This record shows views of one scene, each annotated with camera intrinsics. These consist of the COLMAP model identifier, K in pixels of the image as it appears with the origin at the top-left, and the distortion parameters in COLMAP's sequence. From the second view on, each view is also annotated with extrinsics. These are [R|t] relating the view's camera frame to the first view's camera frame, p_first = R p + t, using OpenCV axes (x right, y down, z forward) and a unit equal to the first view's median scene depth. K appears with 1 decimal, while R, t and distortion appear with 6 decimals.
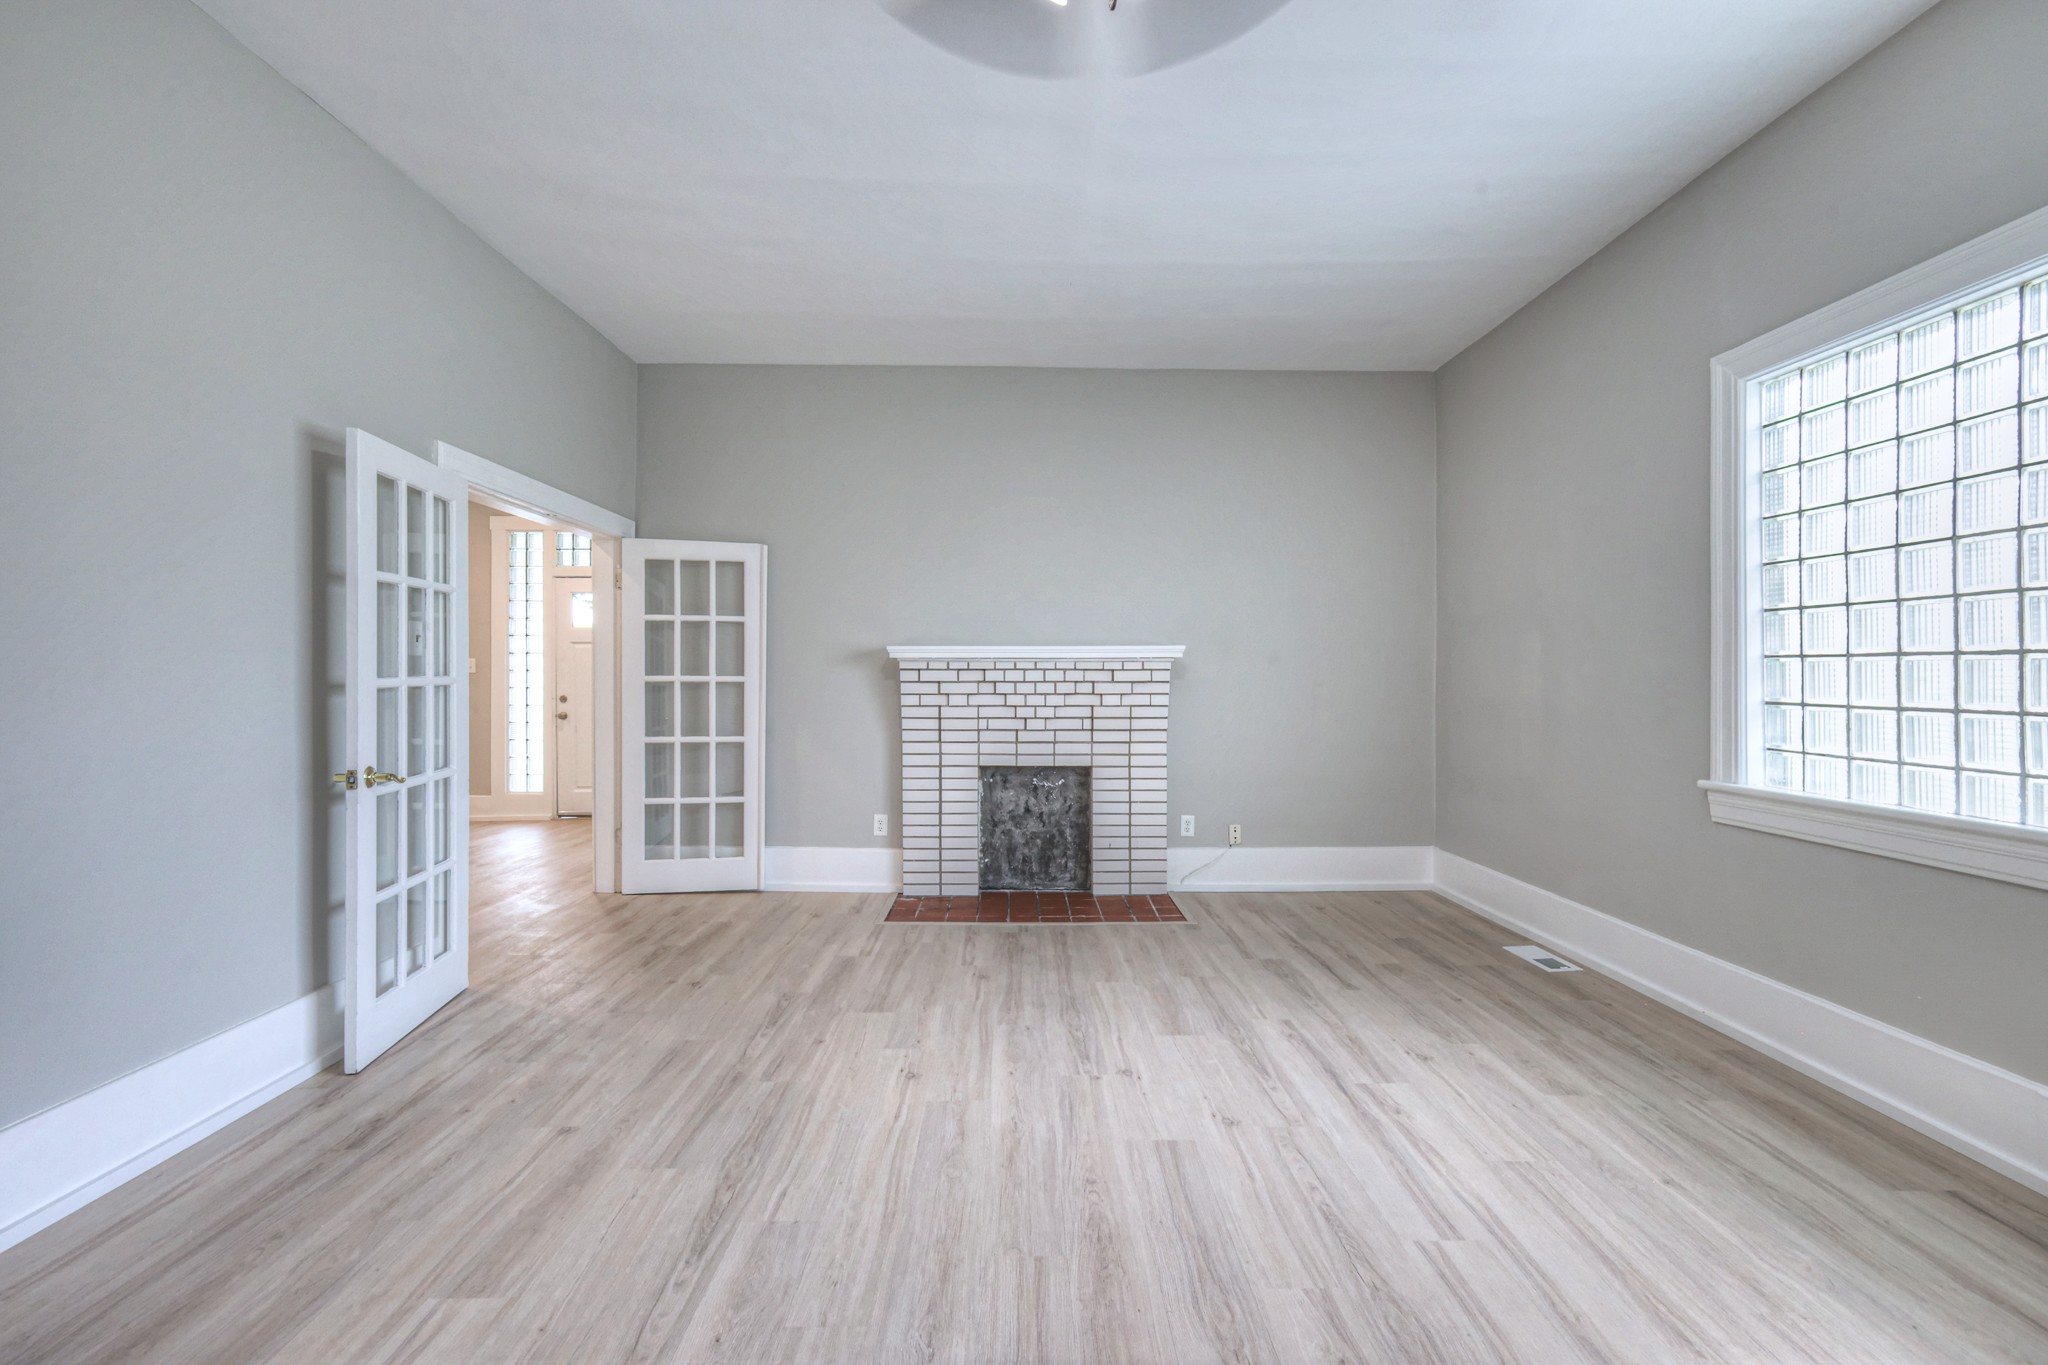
lens RADIAL K [[886.4, 0, 1024.0], [0, 886.4, 682.5], [0, 0, 1]] dist [0.001621, -0.000024]
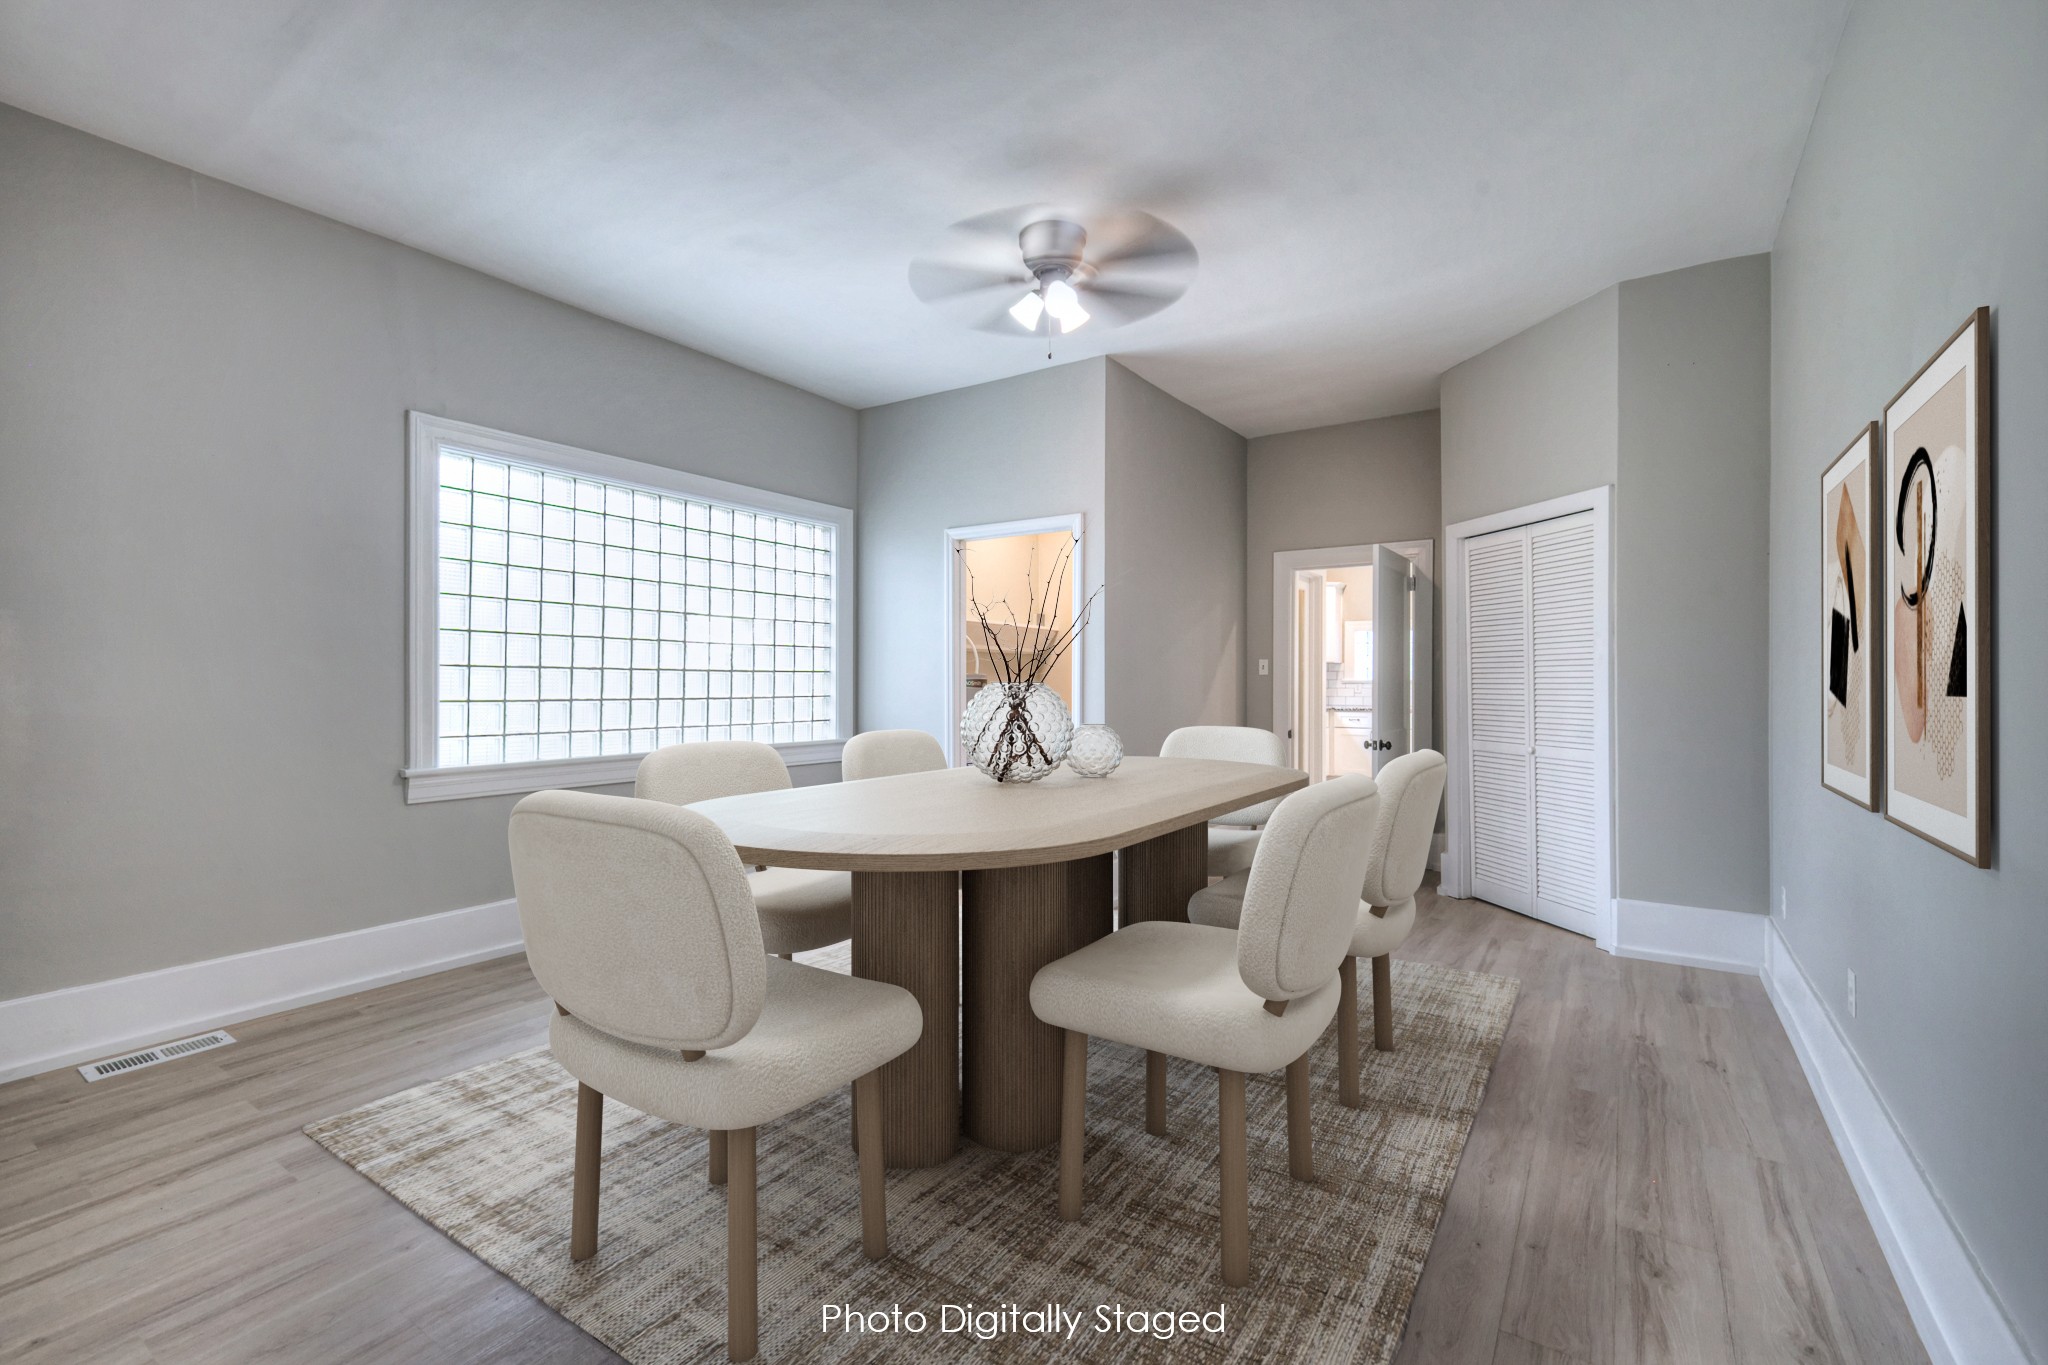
lens RADIAL K [[886.4, 0, 1024.0], [0, 886.4, 682.5], [0, 0, 1]] dist [0.001621, -0.000024]
pose [[-0.824501, 0.000216, 0.565860, -0.522097], [0.003628, 0.999981, 0.004905, -0.006365], [-0.565848, 0.006097, -0.824487, 1.402853]]
